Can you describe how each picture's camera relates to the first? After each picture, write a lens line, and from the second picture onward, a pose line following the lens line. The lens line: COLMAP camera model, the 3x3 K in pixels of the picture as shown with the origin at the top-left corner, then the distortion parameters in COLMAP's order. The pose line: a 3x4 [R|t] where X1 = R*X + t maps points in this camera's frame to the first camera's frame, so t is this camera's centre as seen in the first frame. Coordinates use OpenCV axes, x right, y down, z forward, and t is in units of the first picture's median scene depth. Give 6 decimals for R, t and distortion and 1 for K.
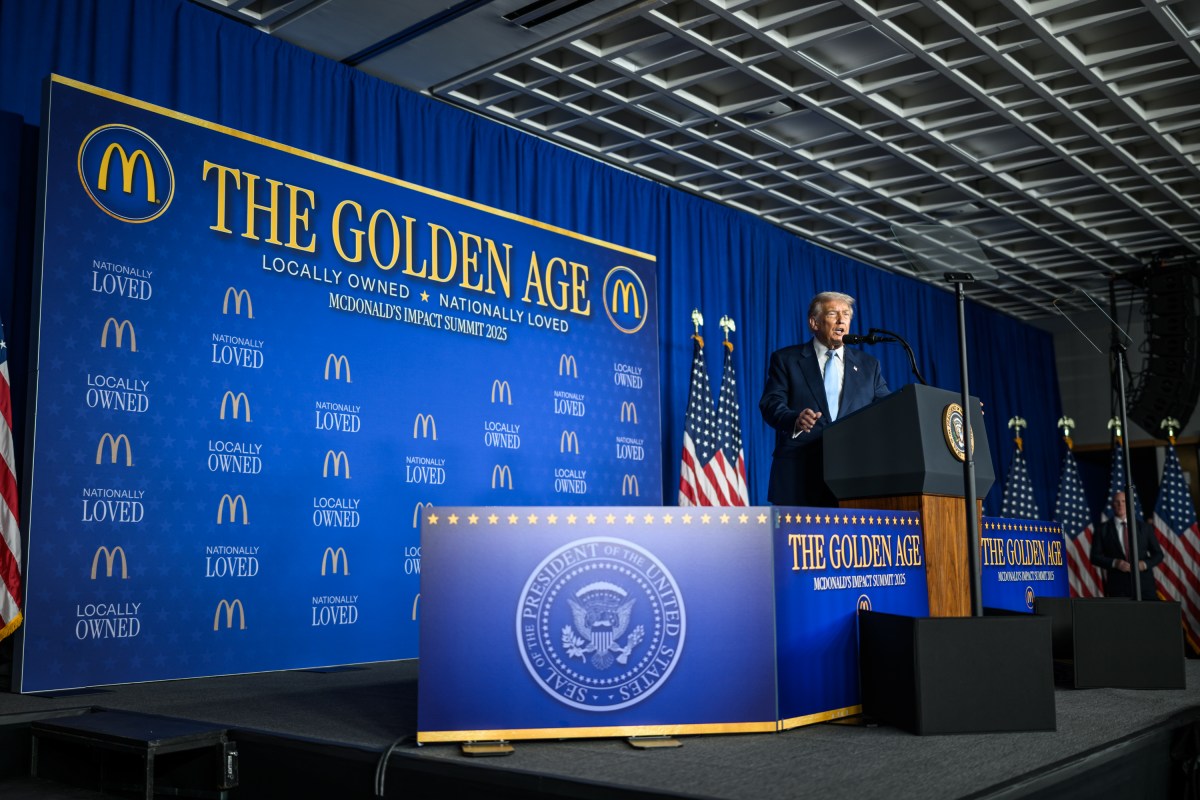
lens RADIAL K [[1159.9, 0, 600.0], [0, 1159.9, 400.0], [0, 0, 1]] dist [-0.005675, -0.001713]
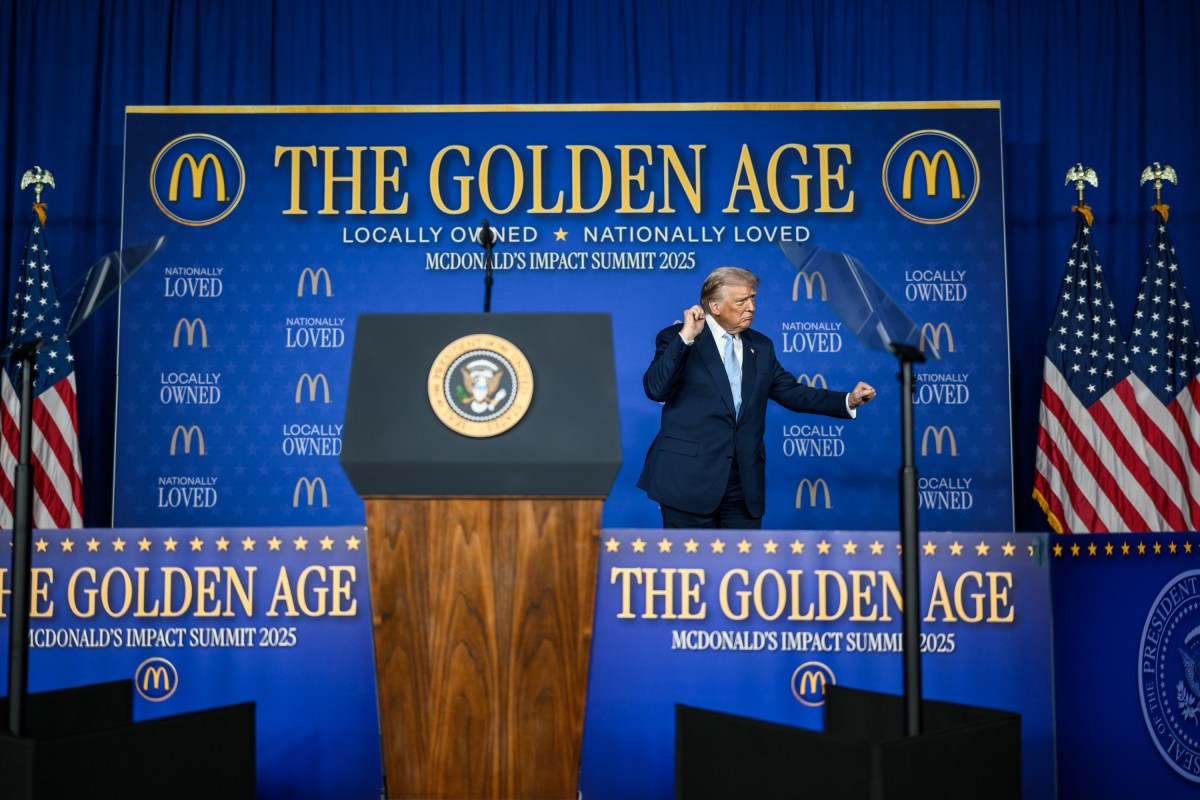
lens RADIAL K [[1185.7, 0, 568.1], [0, 1185.7, 421.8], [0, 0, 1]] dist [-0.004054, 0.005355]
pose [[0.643189, -0.041781, -0.764567, 0.548860], [0.098829, 0.994688, 0.028783, 0.024084], [0.759303, -0.094074, 0.643902, 0.467002]]
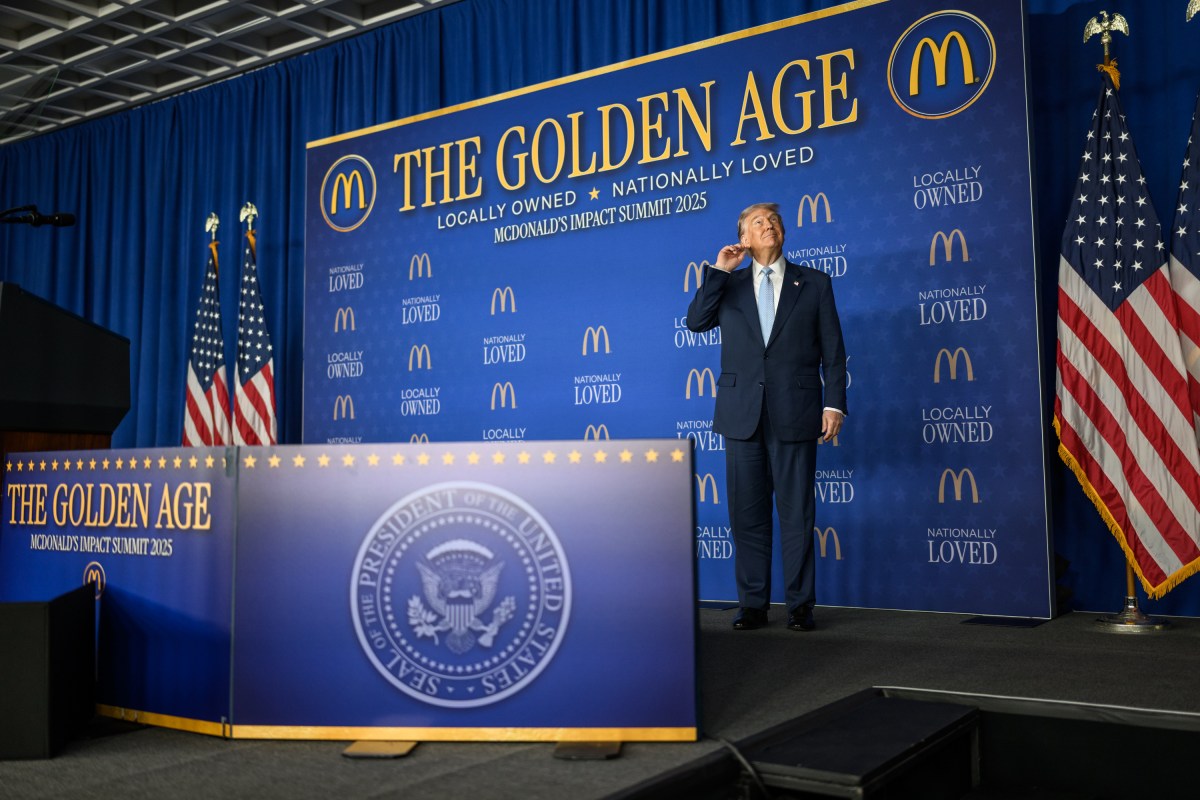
lens RADIAL K [[1159.9, 0, 600.0], [0, 1159.9, 400.0], [0, 0, 1]] dist [-0.005675, -0.001713]
pose [[0.120815, -0.061207, -0.990786, 0.776298], [0.153852, 0.987191, -0.042225, 0.113022], [0.980680, -0.147333, 0.128685, 0.934262]]
